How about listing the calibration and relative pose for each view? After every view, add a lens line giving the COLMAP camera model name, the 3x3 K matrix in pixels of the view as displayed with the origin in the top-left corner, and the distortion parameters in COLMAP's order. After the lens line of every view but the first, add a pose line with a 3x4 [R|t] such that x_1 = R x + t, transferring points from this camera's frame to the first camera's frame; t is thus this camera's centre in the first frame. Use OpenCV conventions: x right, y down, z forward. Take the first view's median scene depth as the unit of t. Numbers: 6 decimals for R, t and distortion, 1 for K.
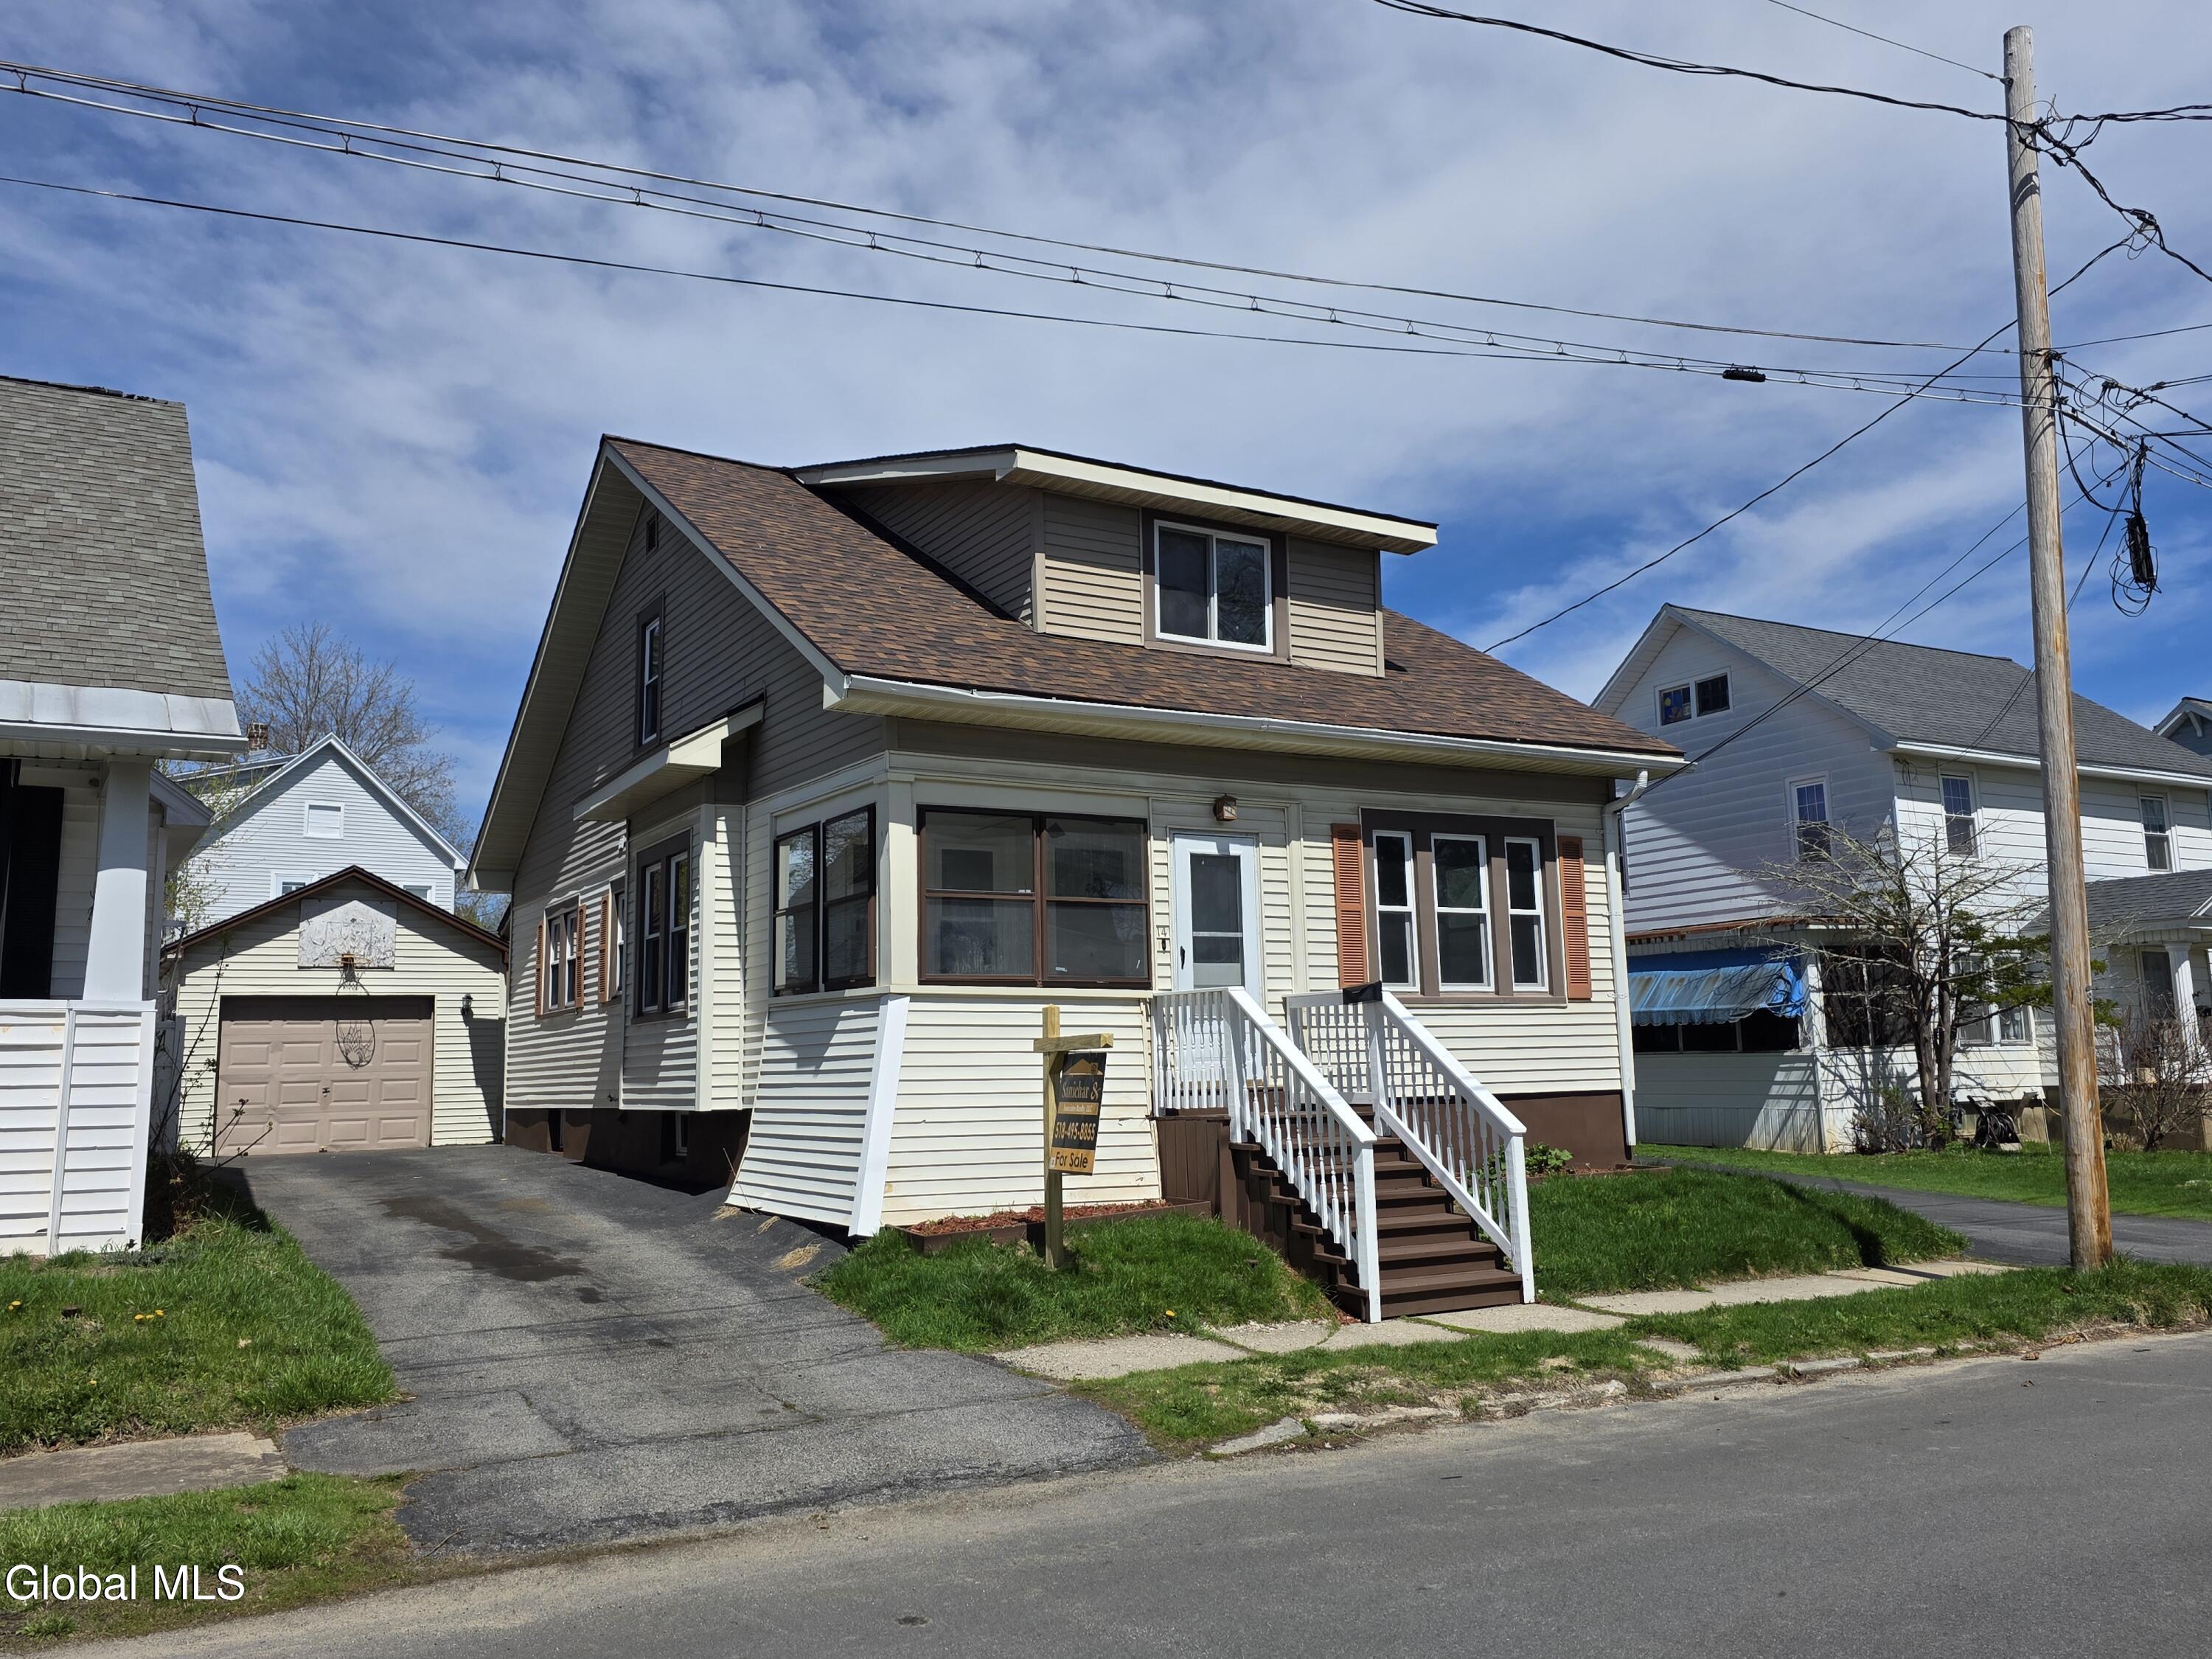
lens RADIAL K [[1756.7, 0, 1103.2], [0, 1756.7, 819.1], [0, 0, 1]] dist [0.037134, -0.006839]
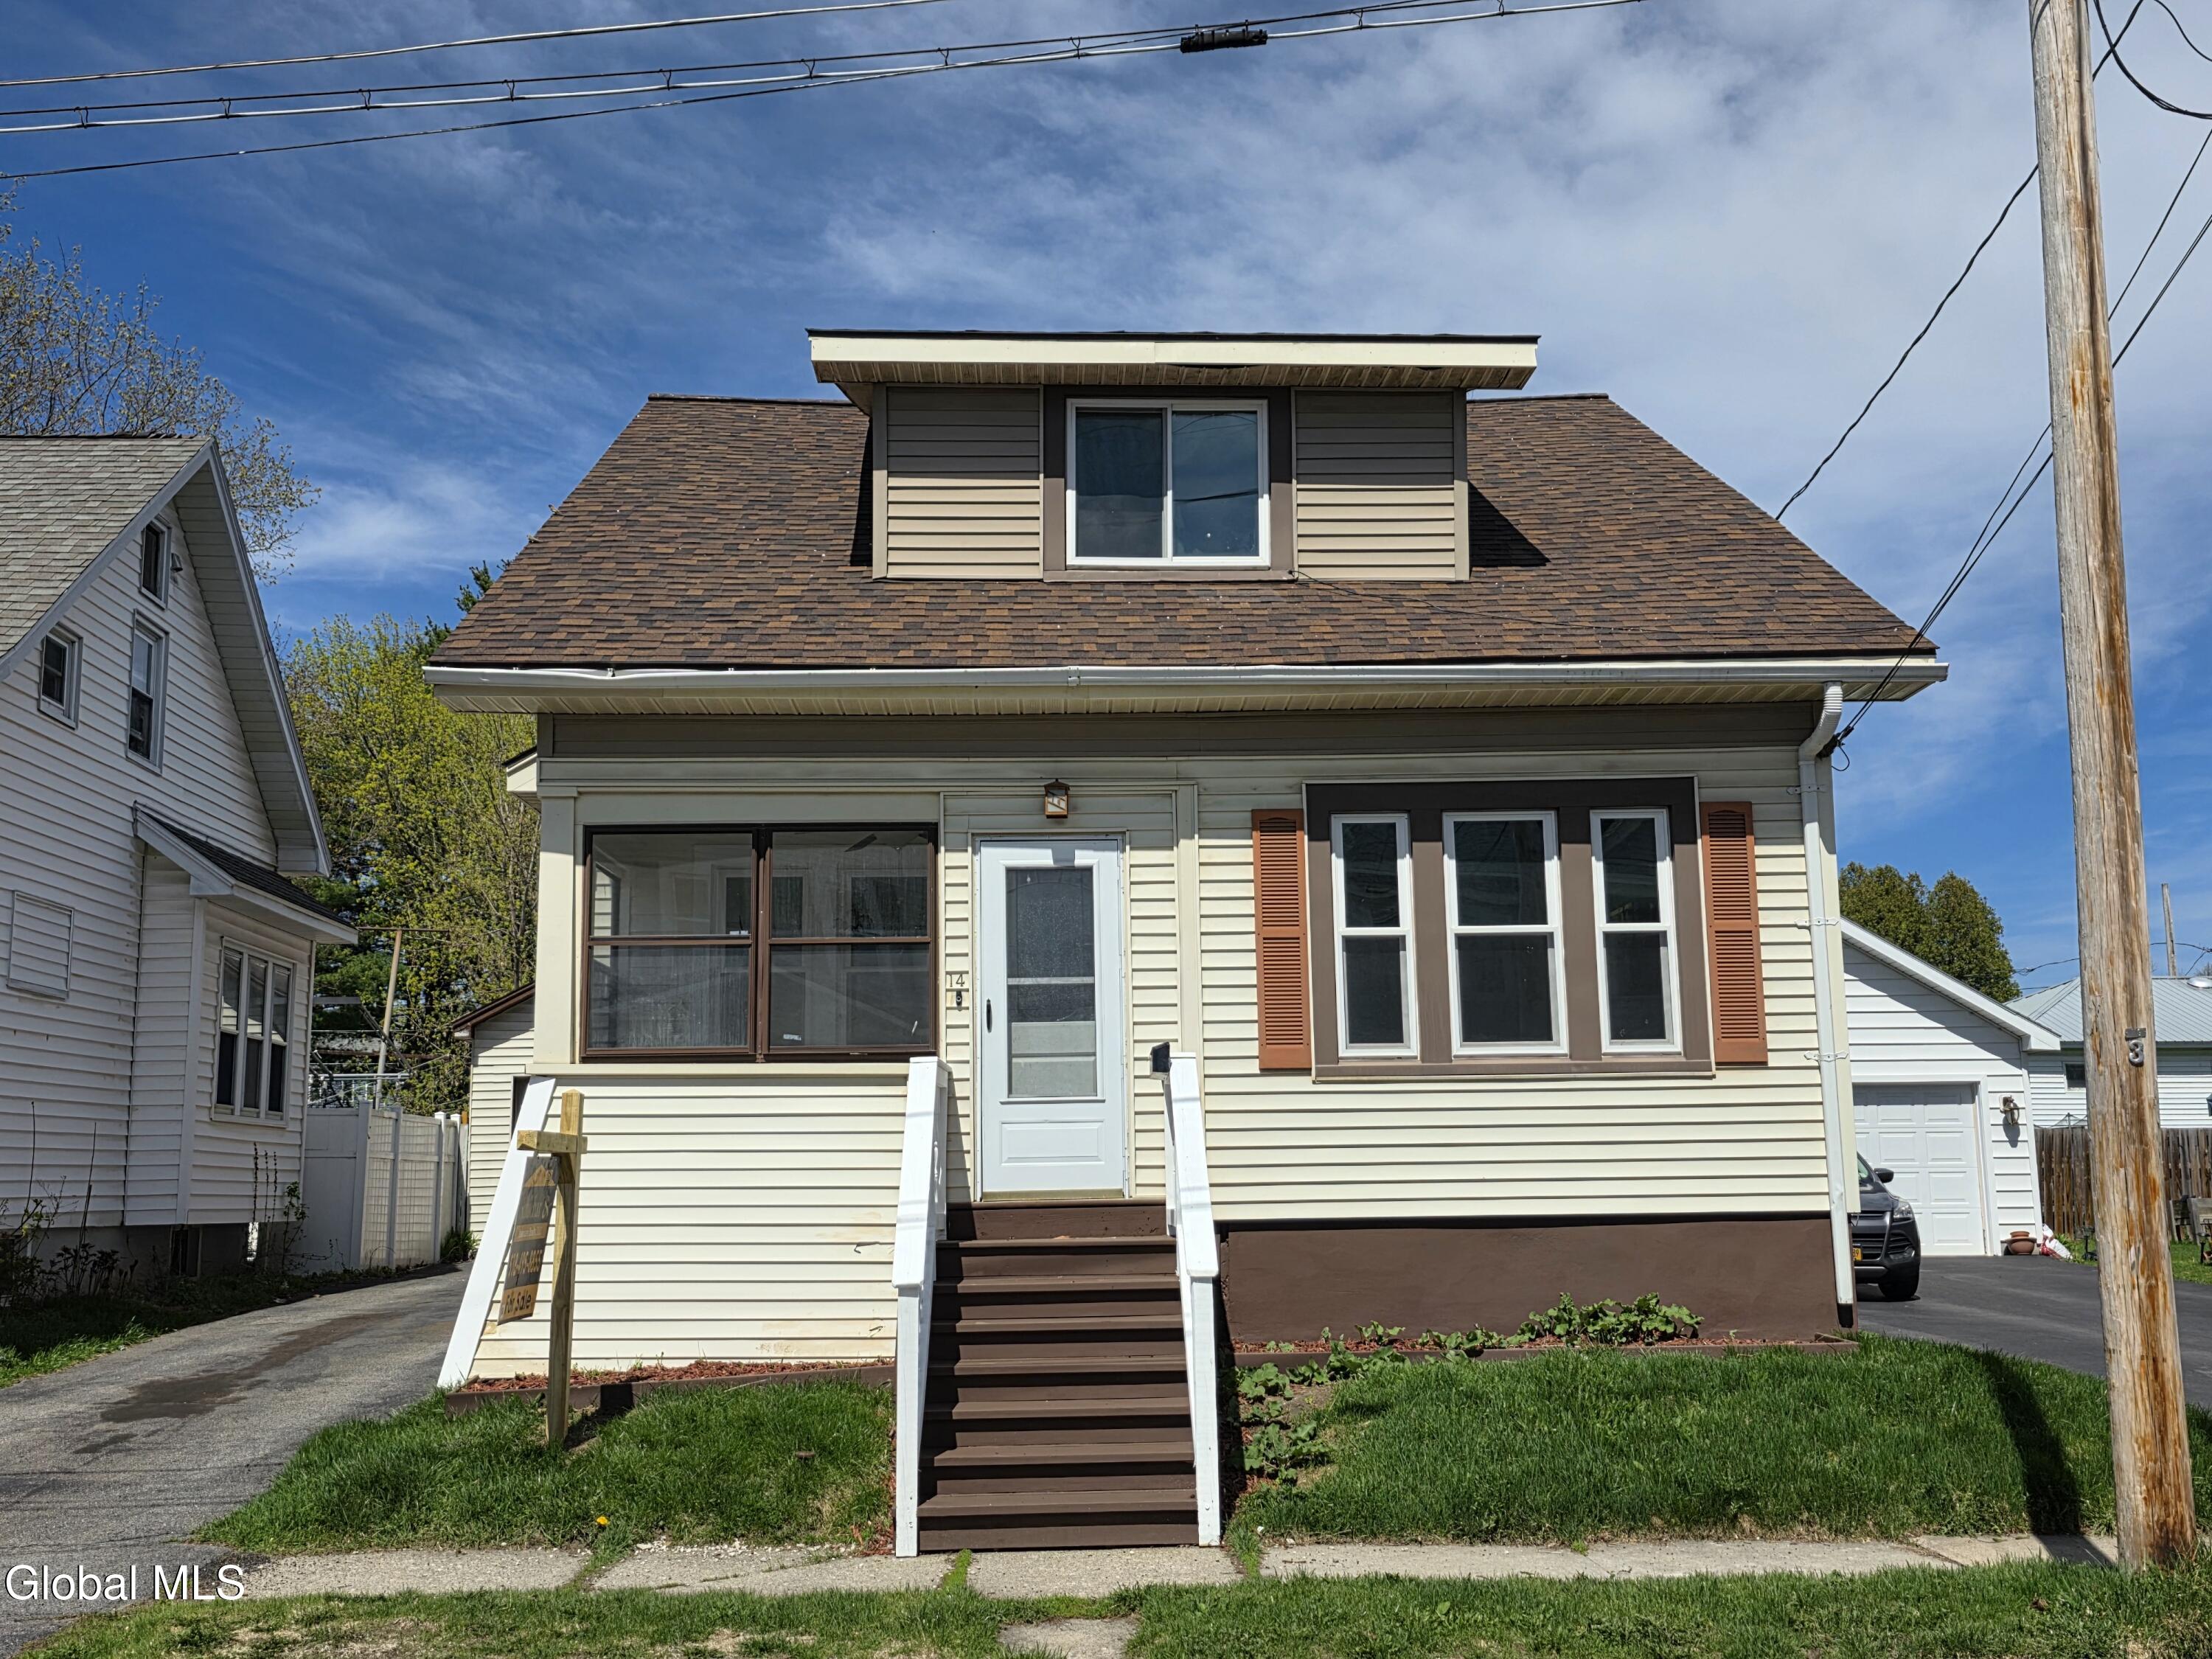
lens RADIAL K [[2267.0, 0, 1106.0], [0, 2267.0, 829.5], [0, 0, 1]] dist [0.066774, 0.016887]
pose [[0.881991, -0.064449, -0.466839, 0.471368], [0.062910, 0.997840, -0.018901, 0.022187], [0.467049, -0.012699, 0.884140, 0.197654]]
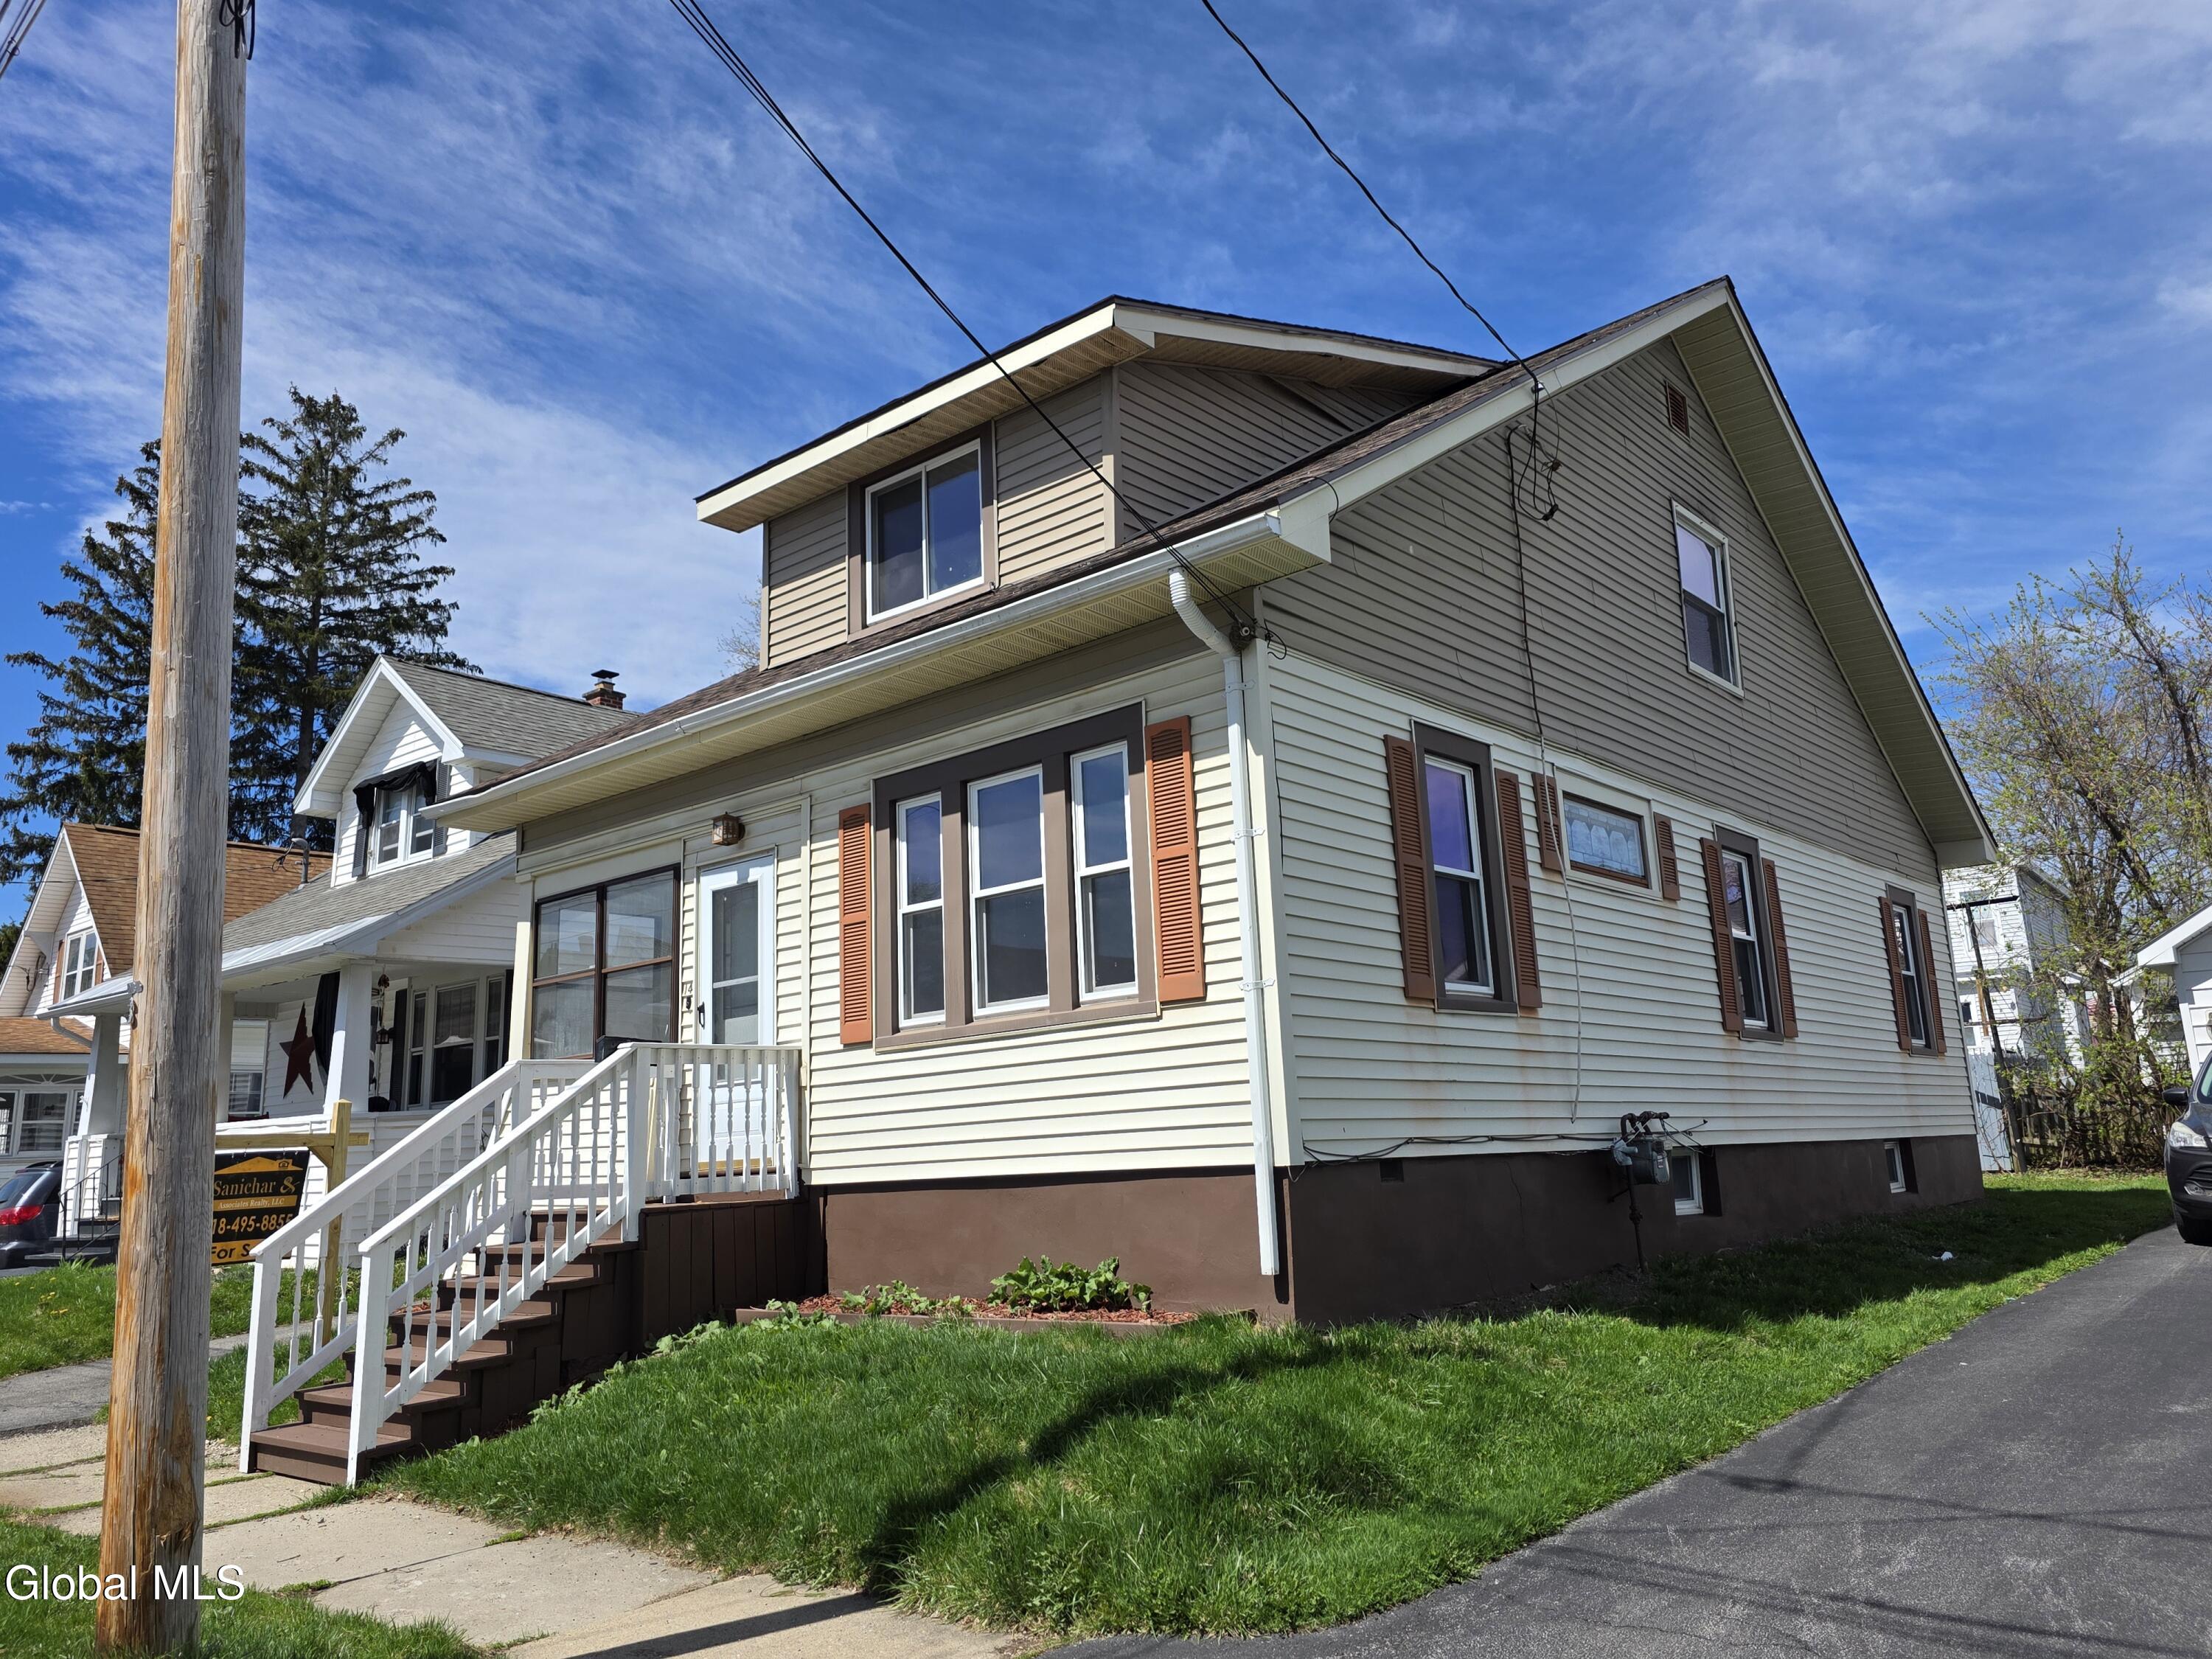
lens RADIAL K [[1651.1, 0, 1108.6], [0, 1651.1, 794.6], [0, 0, 1]] dist [0.001797, 0.000937]
pose [[0.320411, -0.201892, -0.925514, 0.795359], [0.168981, 0.973535, -0.153867, 0.119560], [0.932085, -0.107093, 0.346048, 0.836775]]
